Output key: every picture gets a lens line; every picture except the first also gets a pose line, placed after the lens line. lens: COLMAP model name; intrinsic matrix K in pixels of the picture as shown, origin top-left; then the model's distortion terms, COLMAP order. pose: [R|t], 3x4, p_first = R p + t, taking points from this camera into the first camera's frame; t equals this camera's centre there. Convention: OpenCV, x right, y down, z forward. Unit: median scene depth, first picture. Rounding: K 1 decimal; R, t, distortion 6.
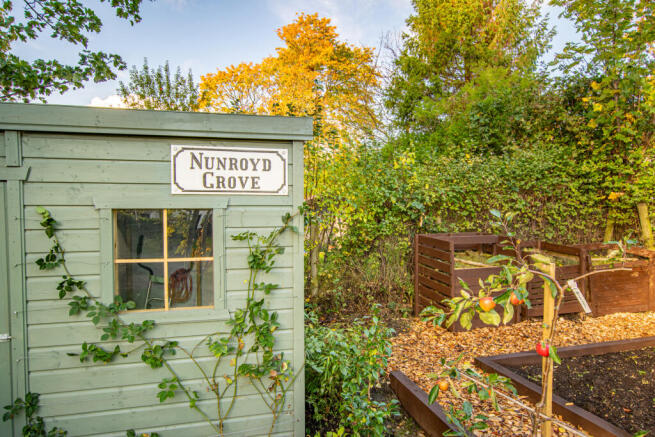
lens RADIAL K [[442.4, 0, 325.4], [0, 442.4, 220.1], [0, 0, 1]] dist [0.031153, 0.003081]
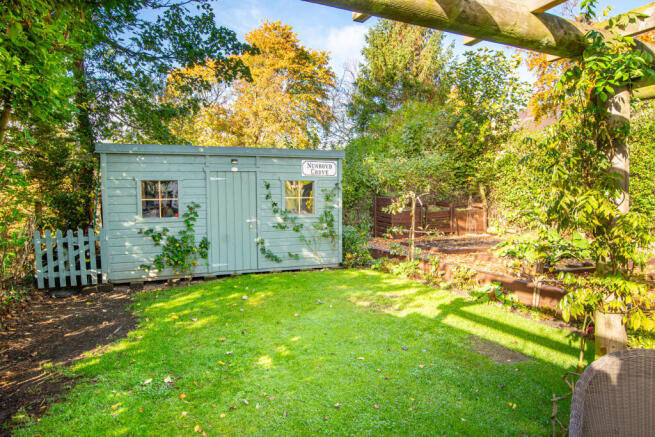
lens RADIAL K [[442.4, 0, 328.8], [0, 442.4, 218.1], [0, 0, 1]] dist [0.031153, 0.003081]
pose [[0.992223, -0.009606, 0.124100, -0.261559], [0.006484, 0.999653, 0.025538, 0.074890], [-0.124302, -0.024535, 0.991941, -1.003161]]
